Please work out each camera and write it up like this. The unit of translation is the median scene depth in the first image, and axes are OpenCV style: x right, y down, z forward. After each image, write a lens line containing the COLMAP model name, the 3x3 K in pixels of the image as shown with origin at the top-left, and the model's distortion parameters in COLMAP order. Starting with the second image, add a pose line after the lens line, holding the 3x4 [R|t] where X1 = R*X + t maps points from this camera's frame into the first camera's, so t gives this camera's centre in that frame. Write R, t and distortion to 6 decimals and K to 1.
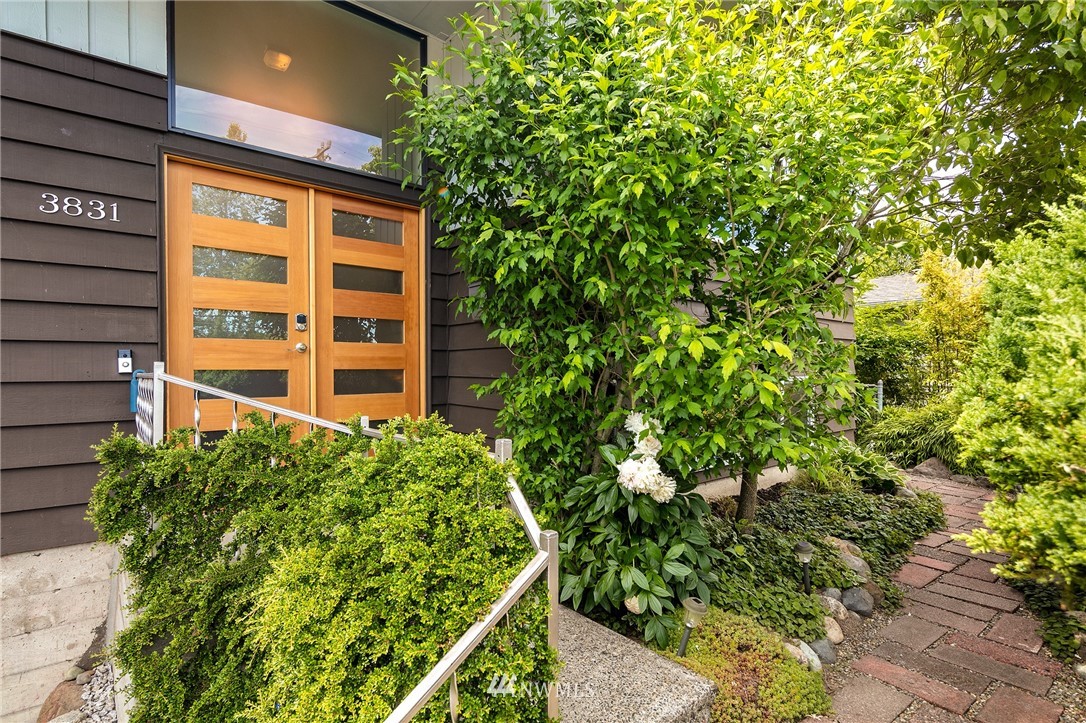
lens RADIAL K [[506.2, 0, 543.7], [0, 506.2, 365.1], [0, 0, 1]] dist [-0.000748, -0.000607]
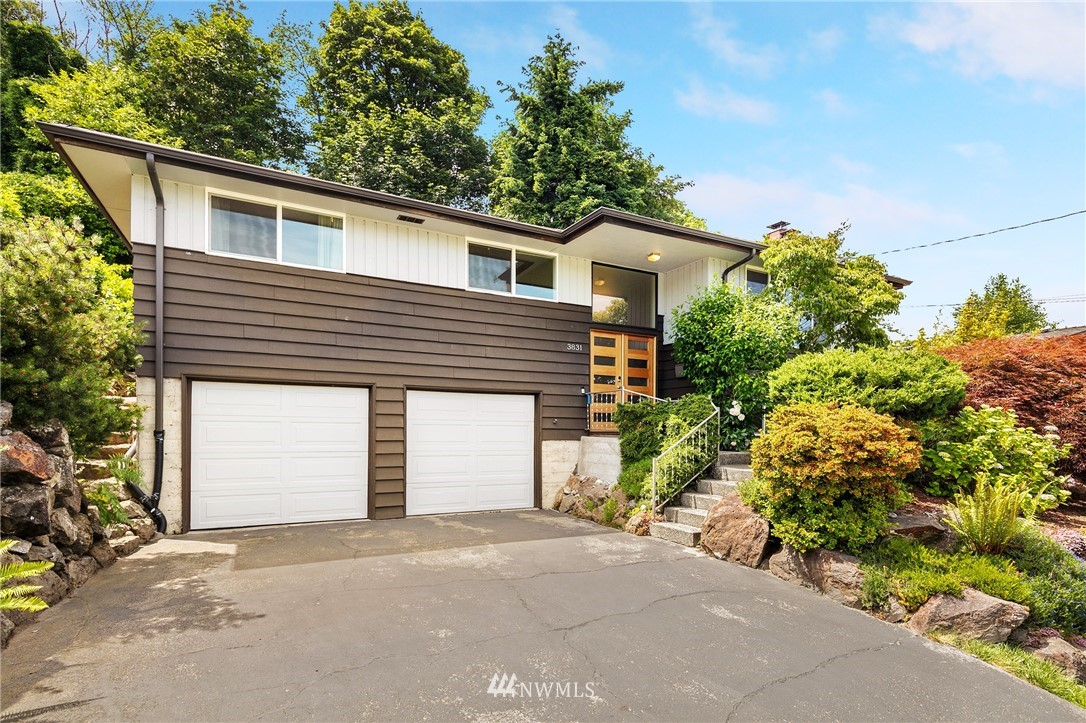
lens RADIAL K [[506.2, 0, 549.4], [0, 506.2, 437.6], [0, 0, 1]] dist [-0.000748, -0.000607]
pose [[0.979630, 0.010693, -0.200526, -0.446711], [-0.007175, 0.999808, 0.018261, 0.335245], [0.200683, -0.016450, 0.979518, -3.218040]]
